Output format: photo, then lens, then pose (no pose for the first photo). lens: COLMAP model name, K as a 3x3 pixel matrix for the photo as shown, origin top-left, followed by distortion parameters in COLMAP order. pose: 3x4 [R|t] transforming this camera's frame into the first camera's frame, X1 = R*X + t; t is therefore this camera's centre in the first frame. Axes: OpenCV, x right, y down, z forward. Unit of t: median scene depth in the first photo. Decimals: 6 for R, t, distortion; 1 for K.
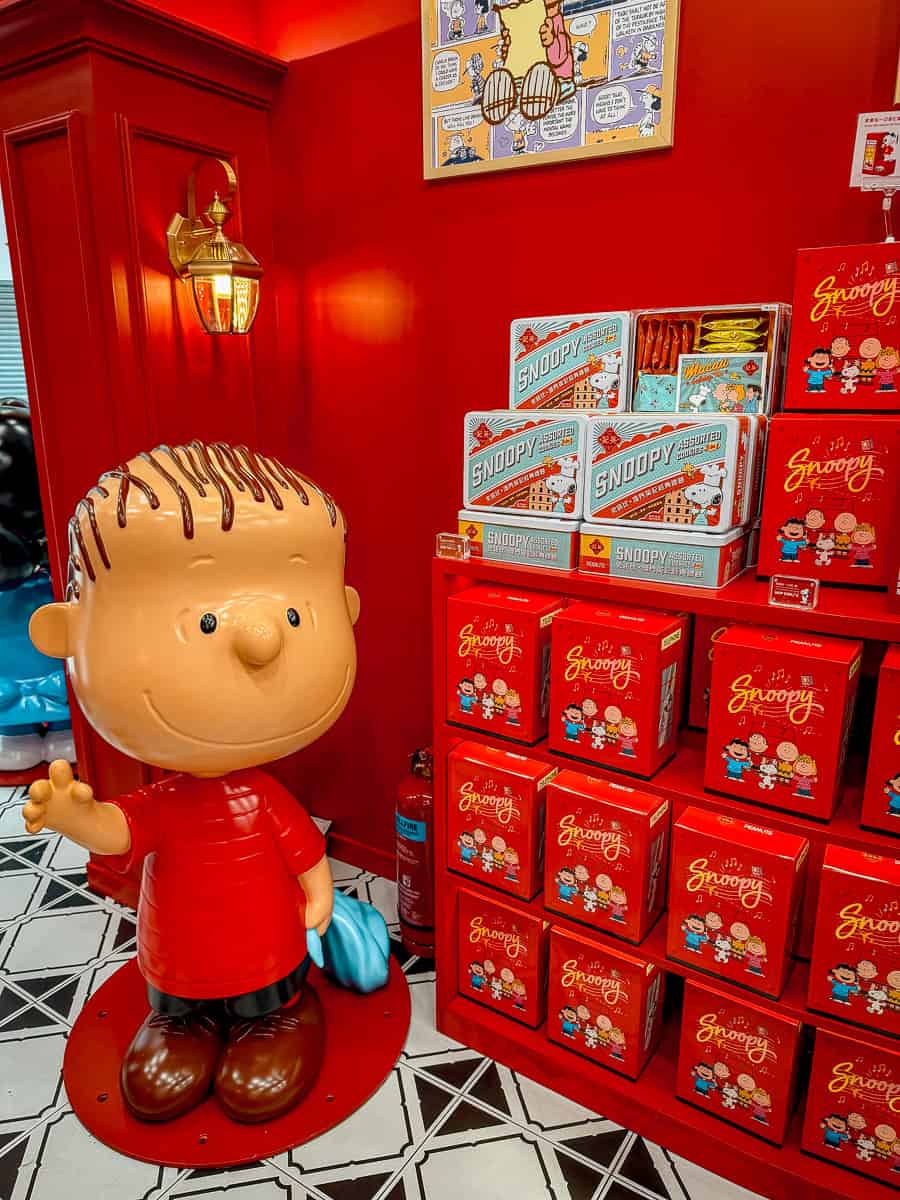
lens RADIAL K [[872.2, 0, 450.0], [0, 872.2, 600.0], [0, 0, 1]] dist [0.004848, -0.031114]
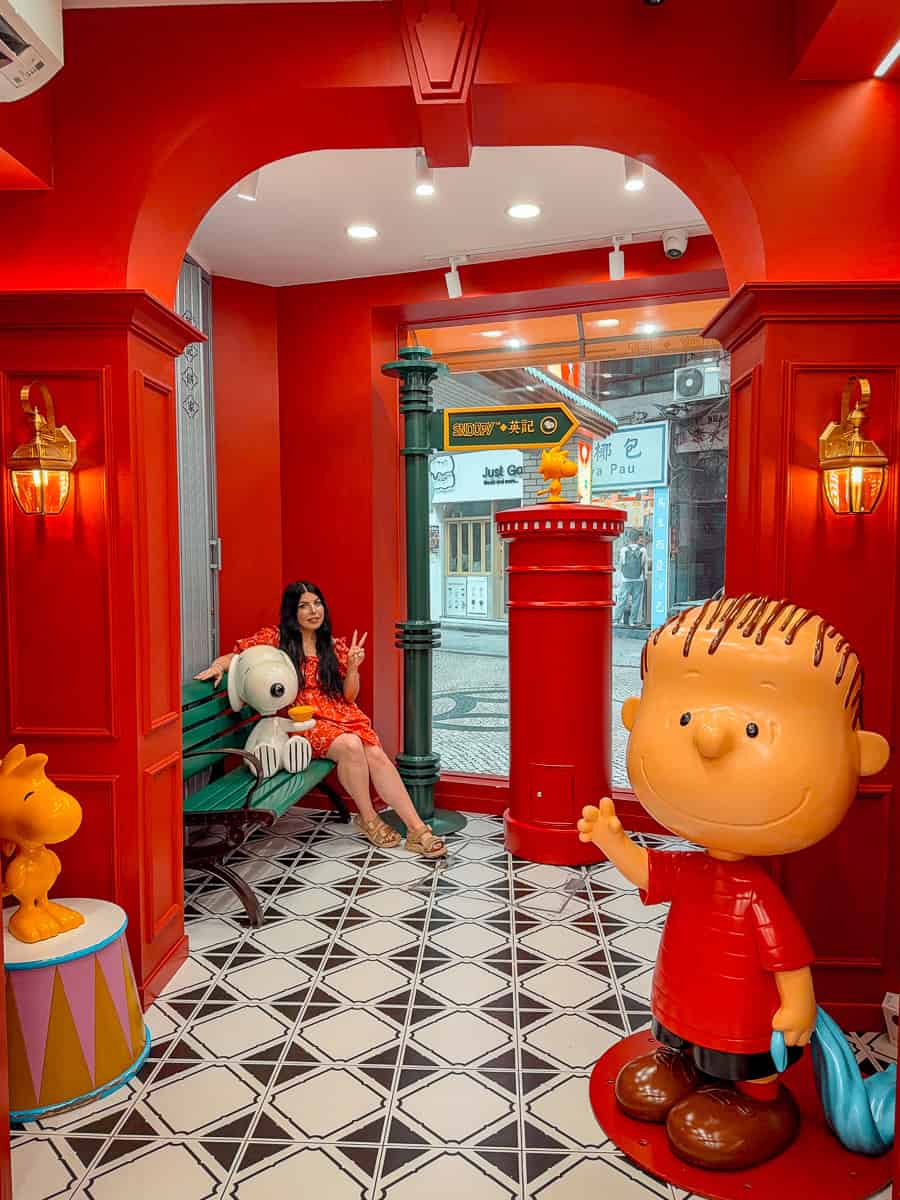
lens RADIAL K [[872.2, 0, 450.0], [0, 872.2, 600.0], [0, 0, 1]] dist [0.004848, -0.031114]
pose [[0.515351, 0.065626, -0.854463, 0.559565], [-0.235439, 0.969540, -0.067535, 0.021074], [0.824004, 0.235978, 0.515104, -0.042001]]
